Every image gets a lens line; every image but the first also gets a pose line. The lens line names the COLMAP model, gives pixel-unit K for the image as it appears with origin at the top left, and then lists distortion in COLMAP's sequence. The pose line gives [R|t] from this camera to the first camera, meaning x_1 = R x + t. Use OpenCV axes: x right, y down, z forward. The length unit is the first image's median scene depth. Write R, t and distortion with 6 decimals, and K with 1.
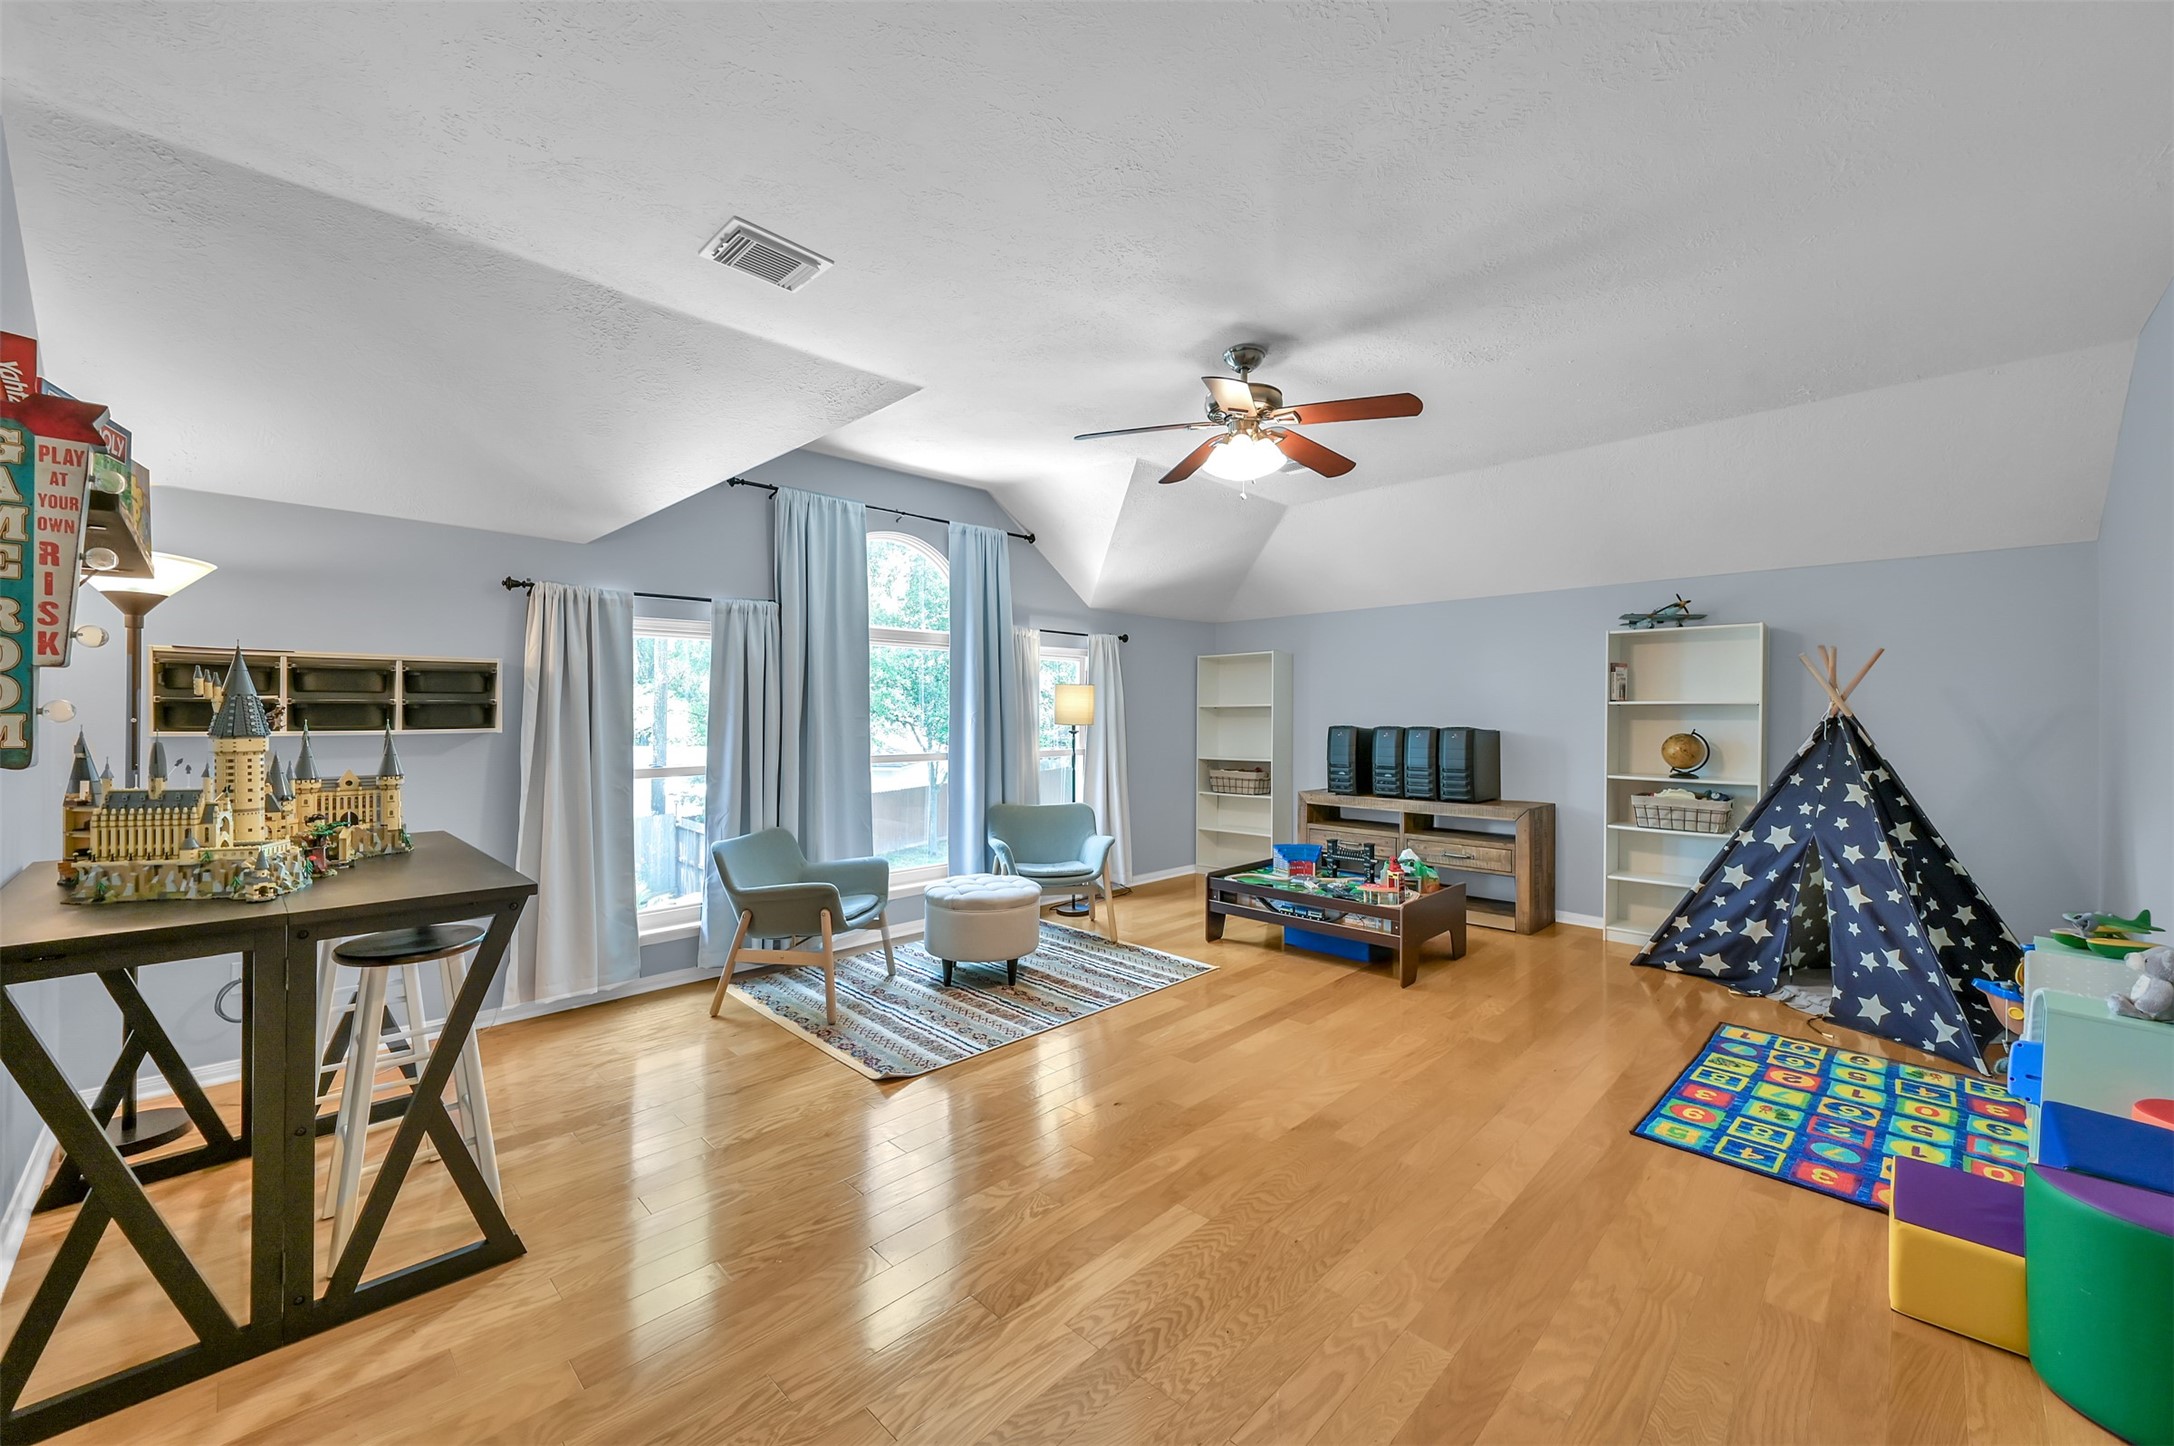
lens RADIAL K [[856.4, 0, 1075.5], [0, 856.4, 719.0], [0, 0, 1]] dist [-0.000386, -0.000208]
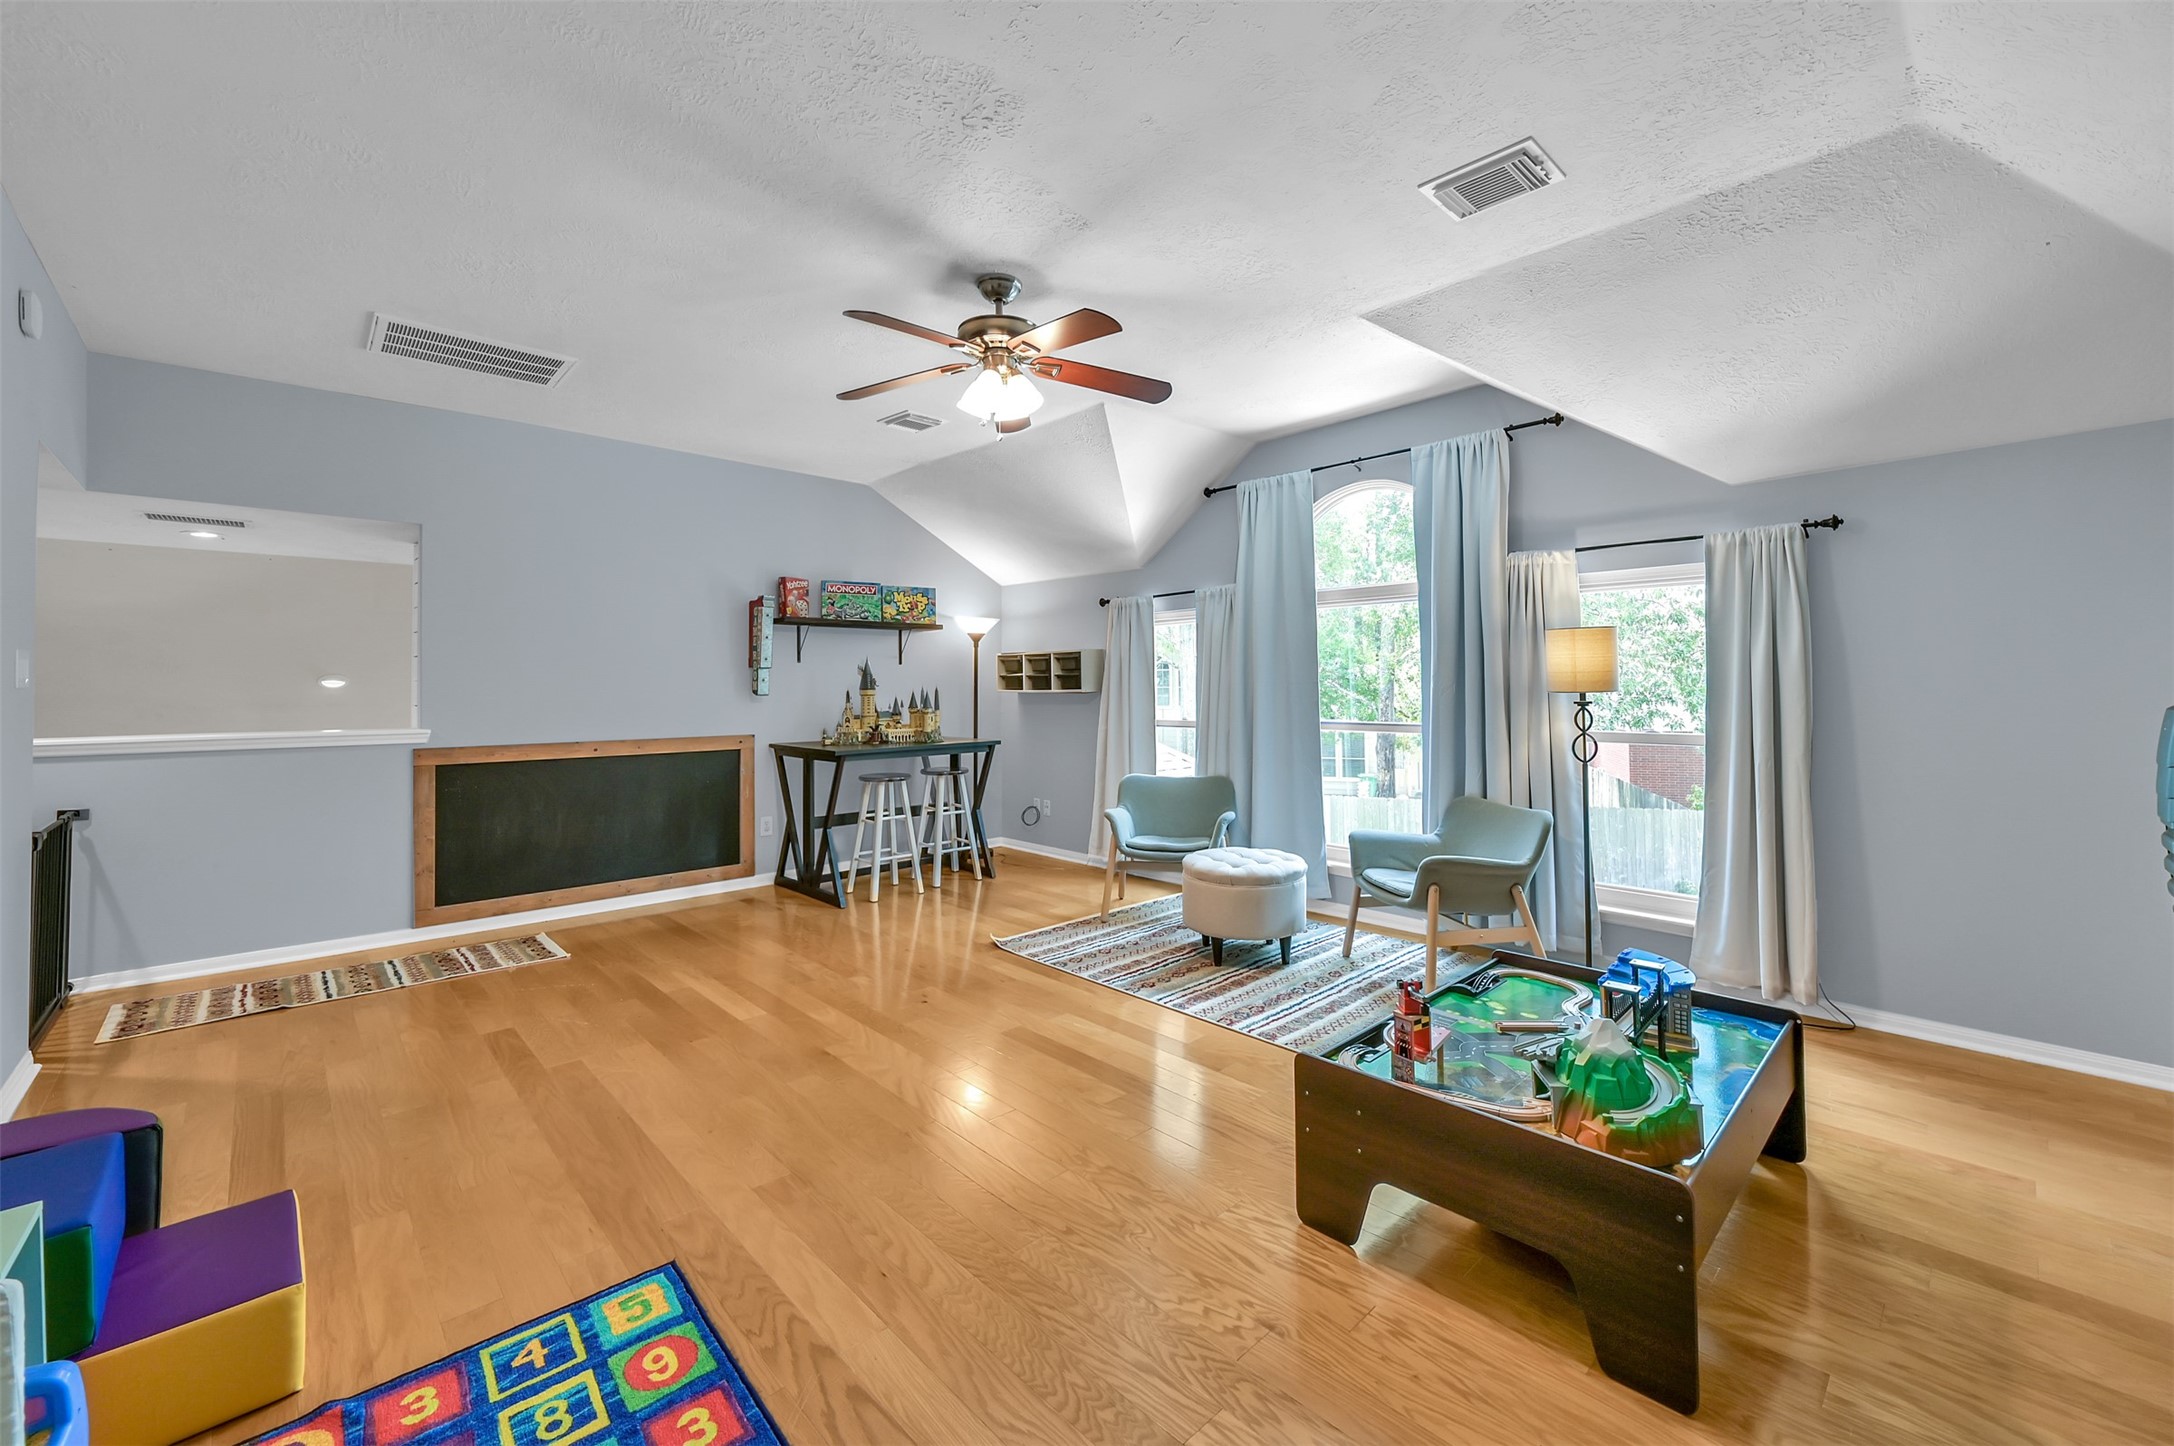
lens RADIAL K [[856.4, 0, 1076.1], [0, 856.4, 666.5], [0, 0, 1]] dist [-0.000386, -0.000208]
pose [[-0.025260, -0.026401, -0.999332, 1.016924], [-0.004995, 0.999642, -0.026283, 0.010961], [0.999668, 0.004328, -0.025383, 1.012057]]
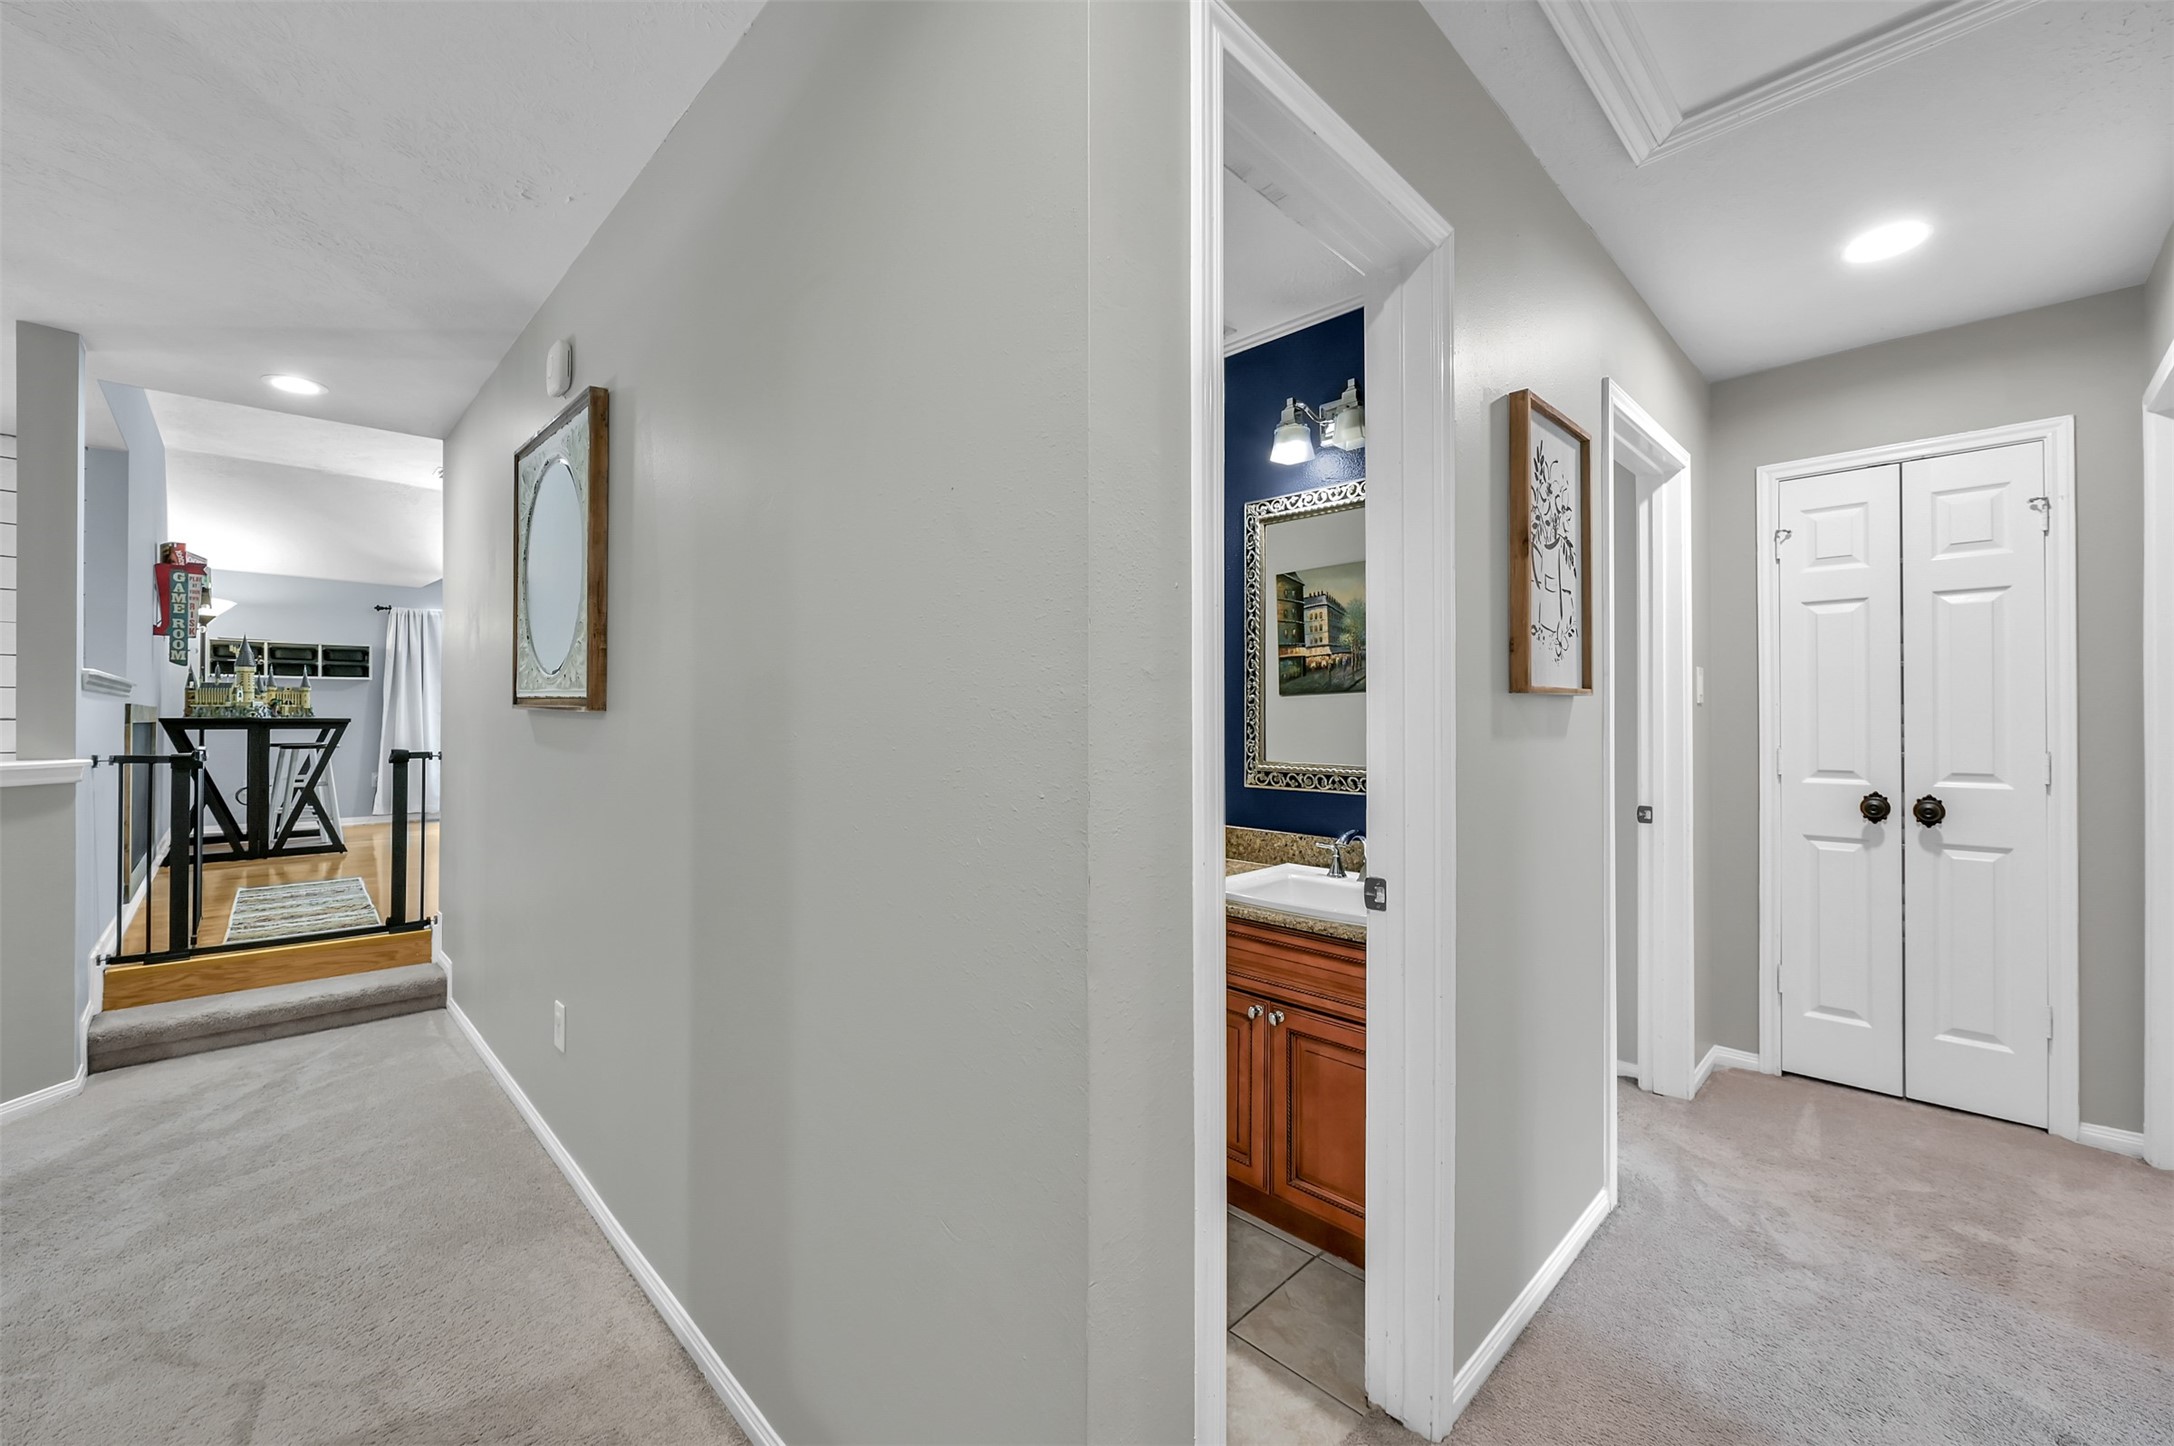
lens RADIAL K [[856.4, 0, 1073.7], [0, 856.4, 718.8], [0, 0, 1]] dist [-0.000386, -0.000208]
pose [[0.999932, -0.007527, -0.008899, 1.023255], [0.007460, 0.999943, -0.007606, 0.135538], [0.008956, 0.007539, 0.999931, -1.034040]]
